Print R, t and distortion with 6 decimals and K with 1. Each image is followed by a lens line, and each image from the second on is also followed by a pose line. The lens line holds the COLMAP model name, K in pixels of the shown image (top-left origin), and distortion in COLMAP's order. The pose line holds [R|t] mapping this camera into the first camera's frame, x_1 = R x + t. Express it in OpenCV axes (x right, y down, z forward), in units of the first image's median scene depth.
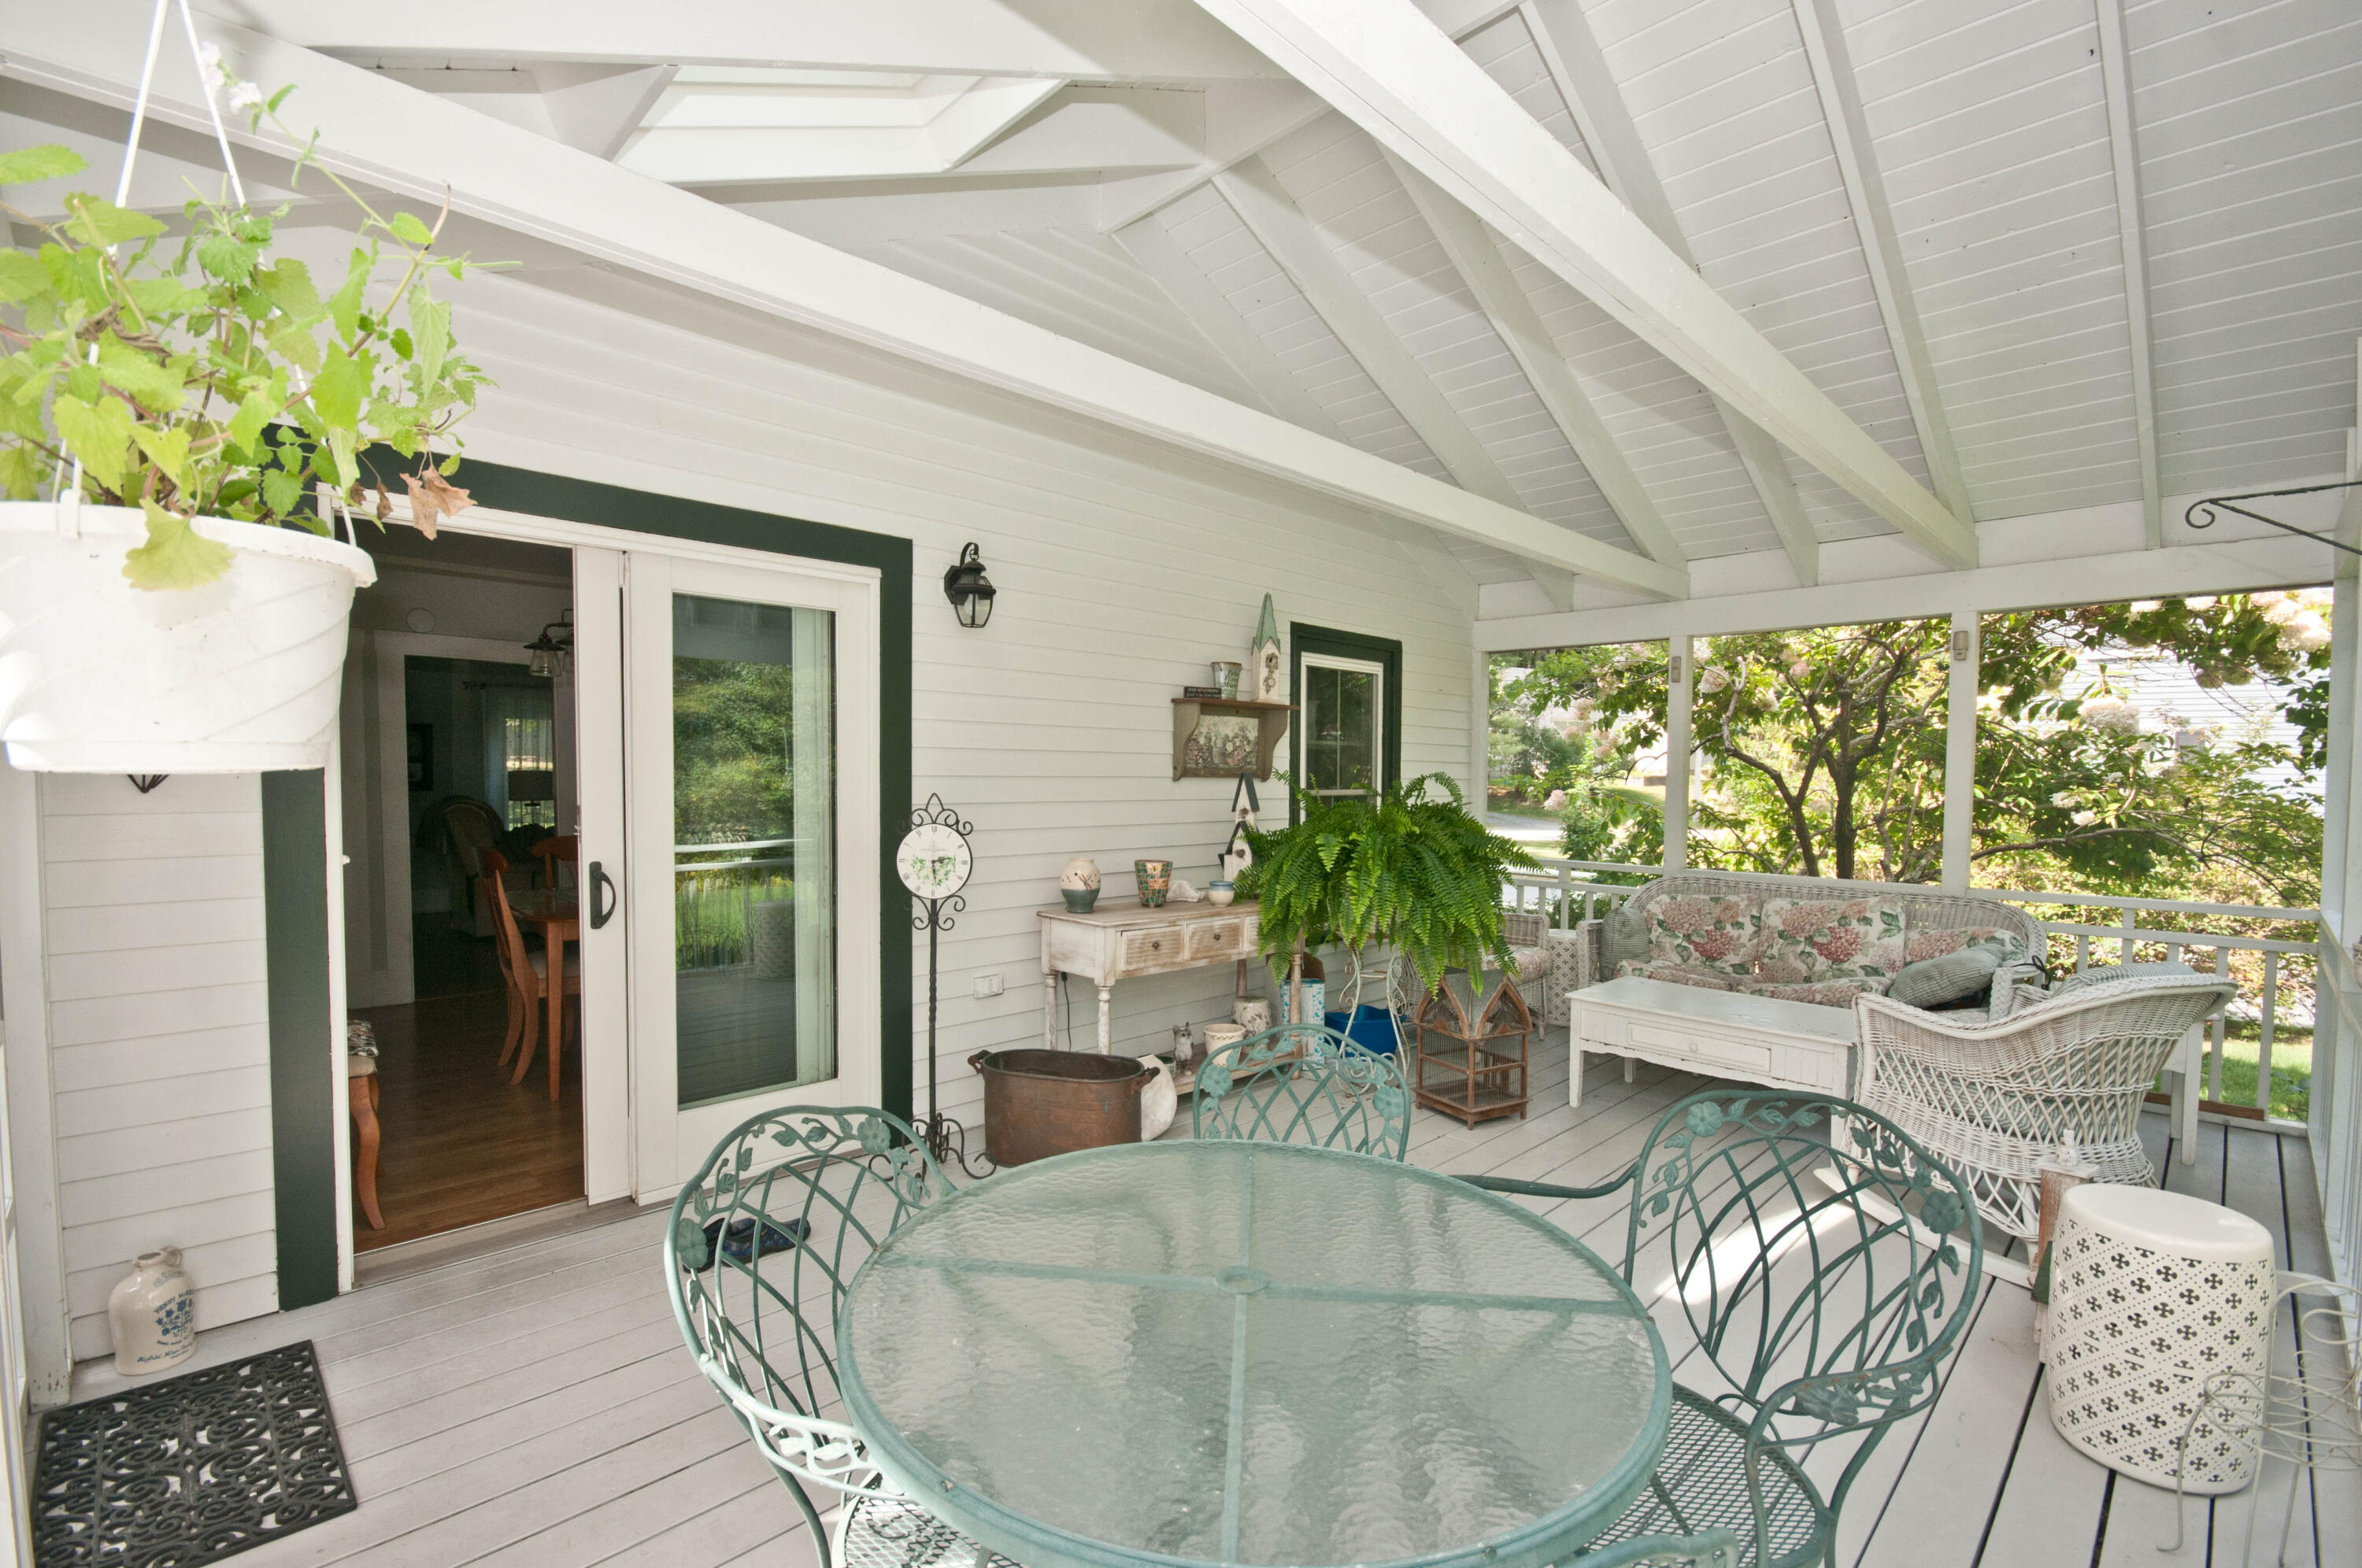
lens RADIAL K [[975.3, 0, 1168.7], [0, 975.3, 809.0], [0, 0, 1]] dist [-0.034247, -0.000141]
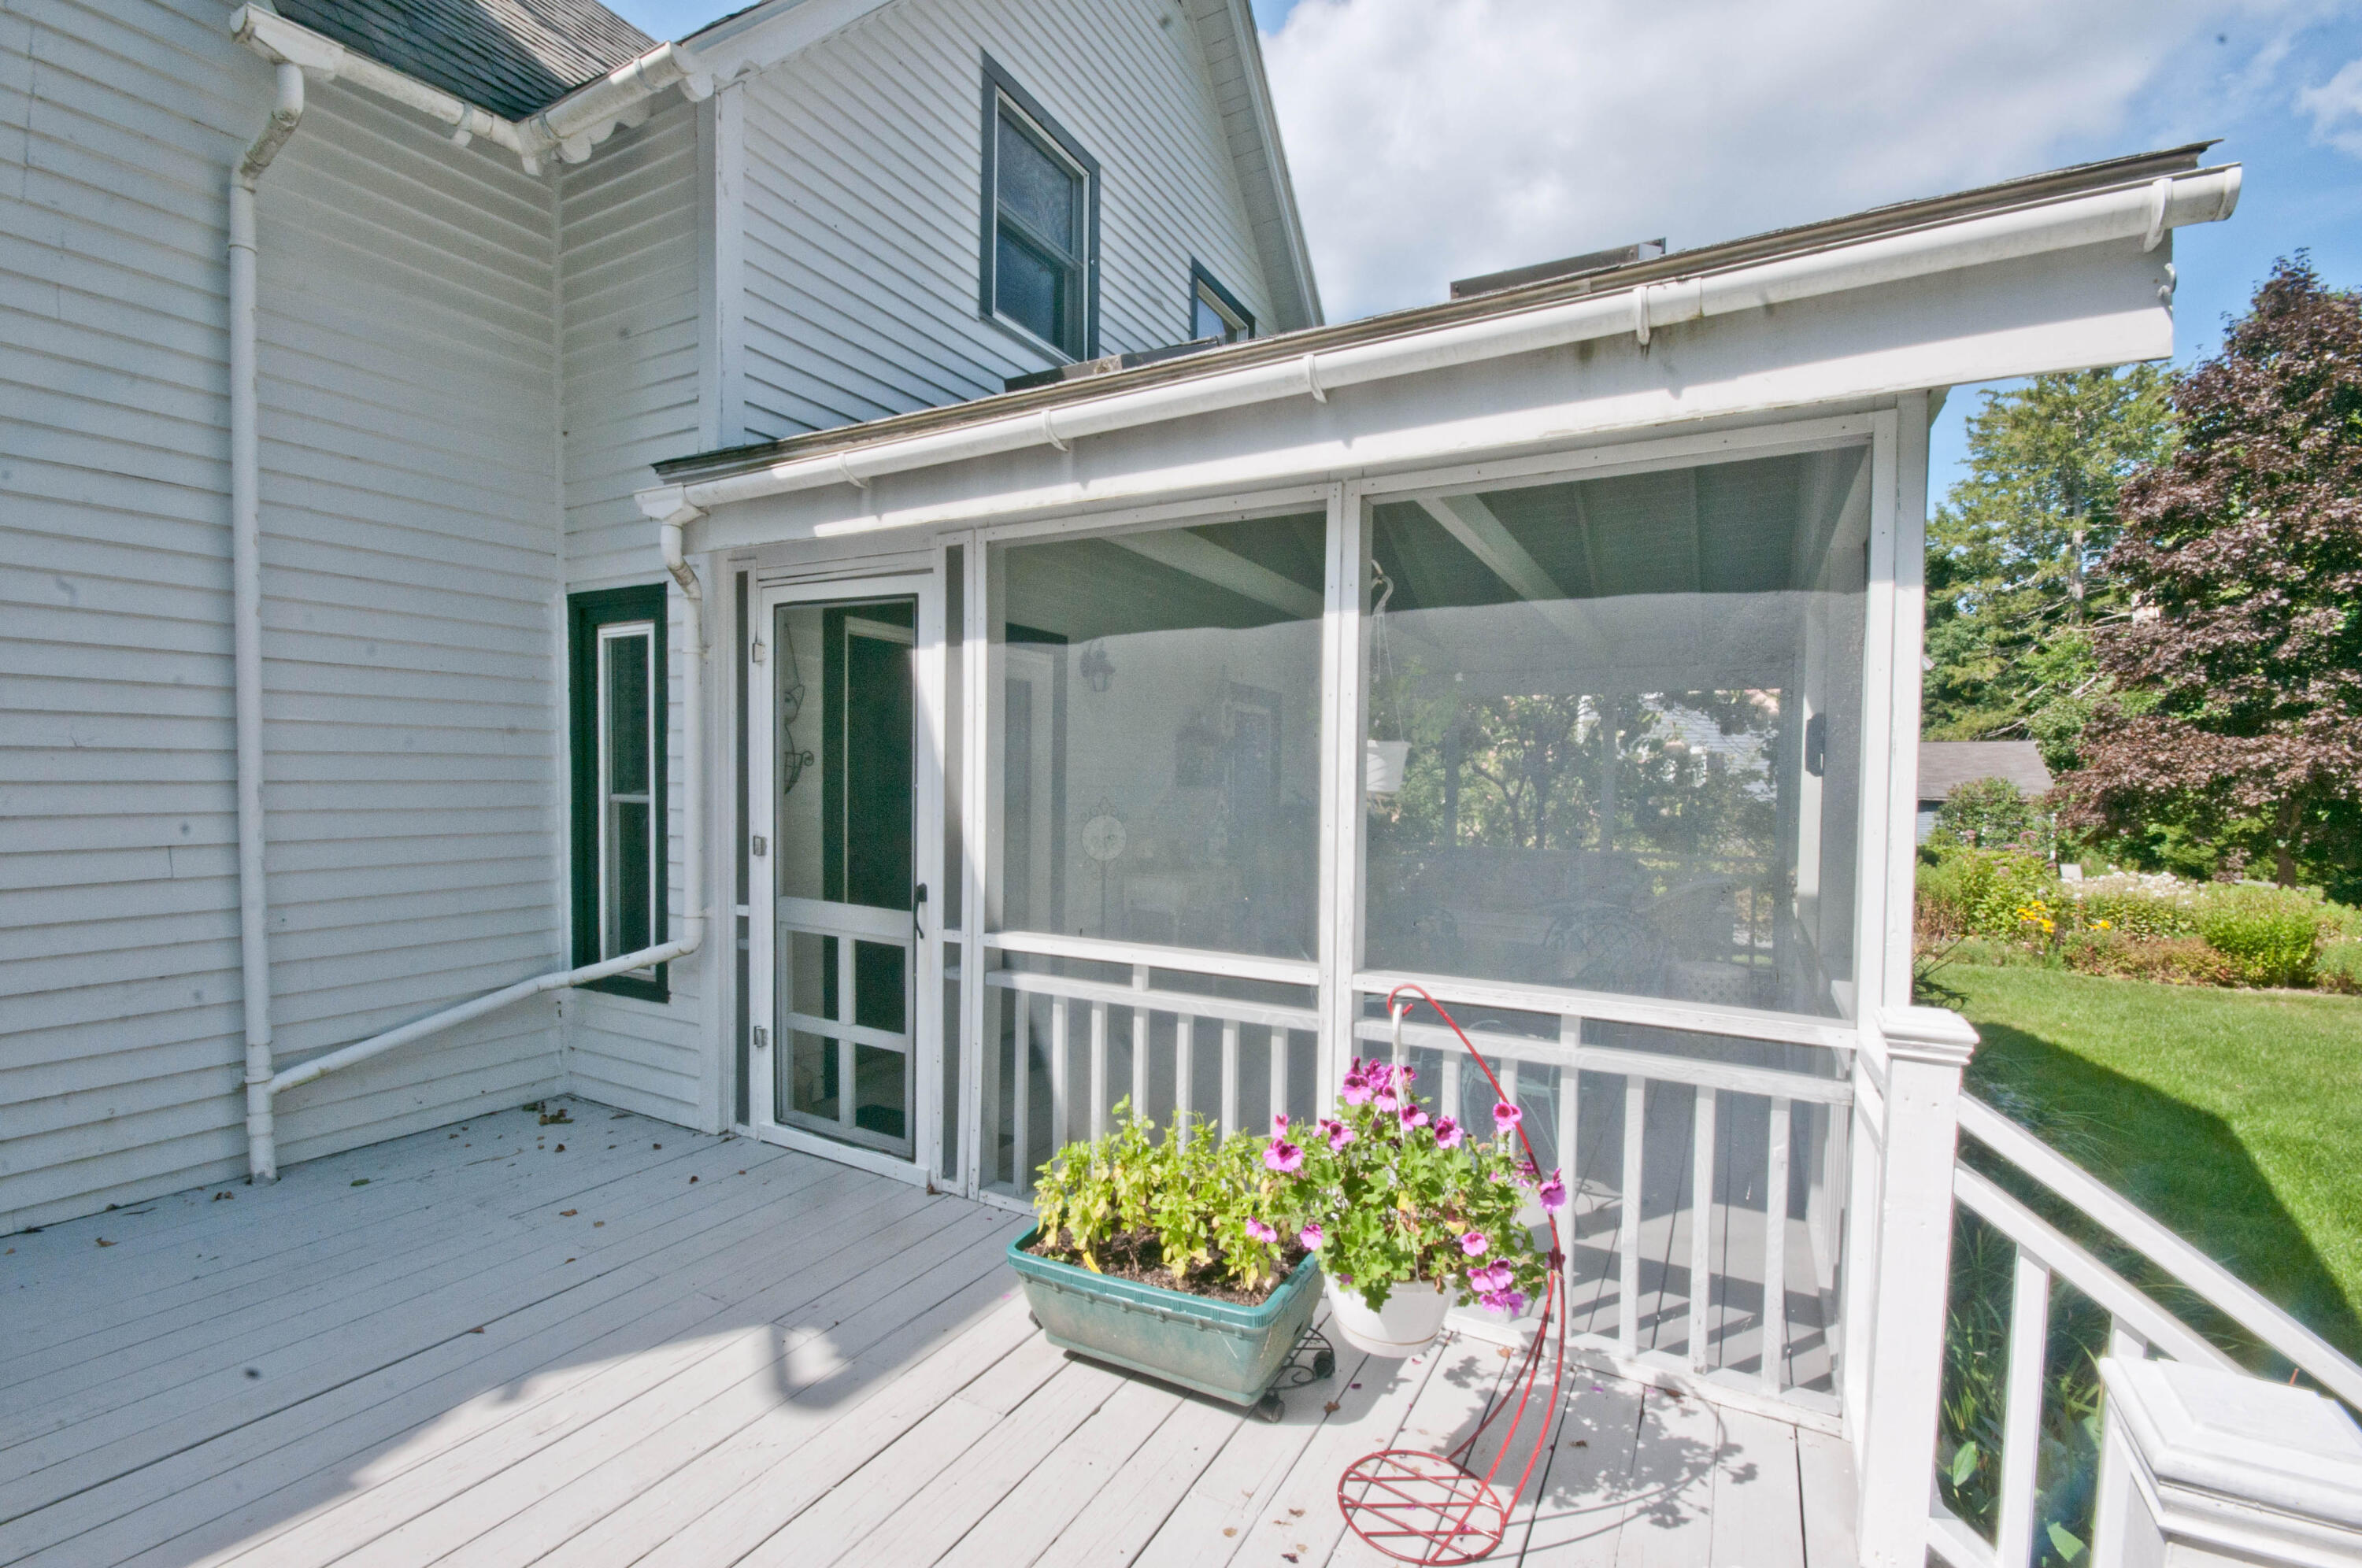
lens RADIAL K [[975.3, 0, 1168.7], [0, 975.3, 809.0], [0, 0, 1]] dist [-0.034247, -0.000141]
pose [[0.952889, -0.000075, 0.303319, -0.429710], [-0.000223, 1.000000, 0.000950, 0.002792], [-0.303319, -0.000973, 0.952888, -0.407620]]
